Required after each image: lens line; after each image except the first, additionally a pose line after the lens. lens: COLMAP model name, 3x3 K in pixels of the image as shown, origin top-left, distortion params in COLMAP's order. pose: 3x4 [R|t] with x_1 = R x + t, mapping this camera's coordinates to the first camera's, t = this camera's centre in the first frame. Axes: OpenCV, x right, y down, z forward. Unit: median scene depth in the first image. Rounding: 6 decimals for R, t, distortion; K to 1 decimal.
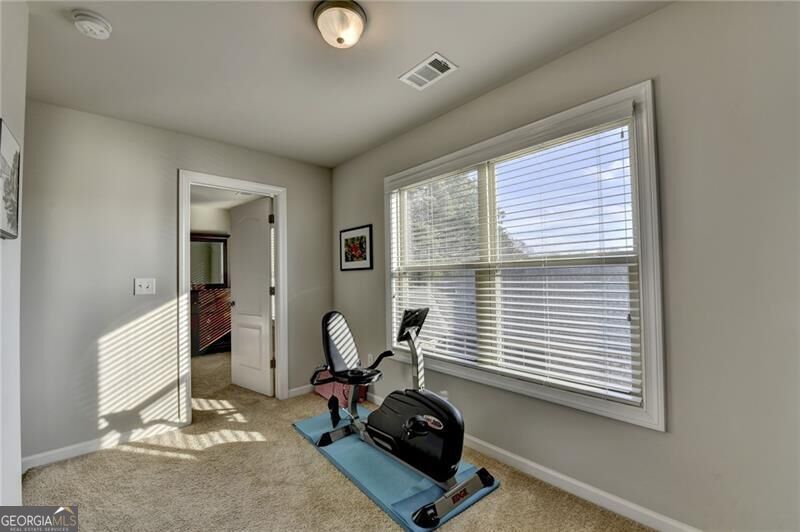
lens RADIAL K [[320.5, 0, 400.0], [0, 320.5, 266.0], [0, 0, 1]] dist [-0.000438, -0.000021]
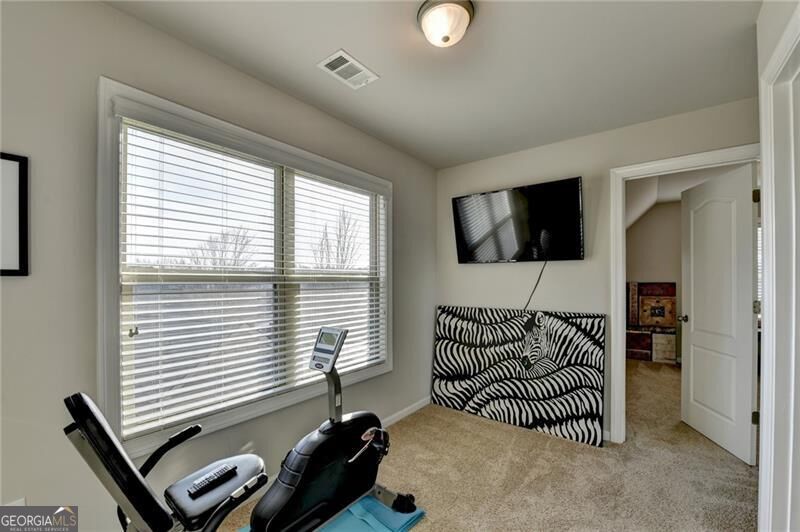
lens RADIAL K [[326.7, 0, 400.6], [0, 326.7, 286.1], [0, 0, 1]] dist [0.000097, -0.000017]
pose [[-0.155904, 0.019846, 0.987573, -0.617318], [-0.004199, 0.999776, -0.020754, 0.033581], [-0.987763, -0.007382, -0.155785, 0.705561]]
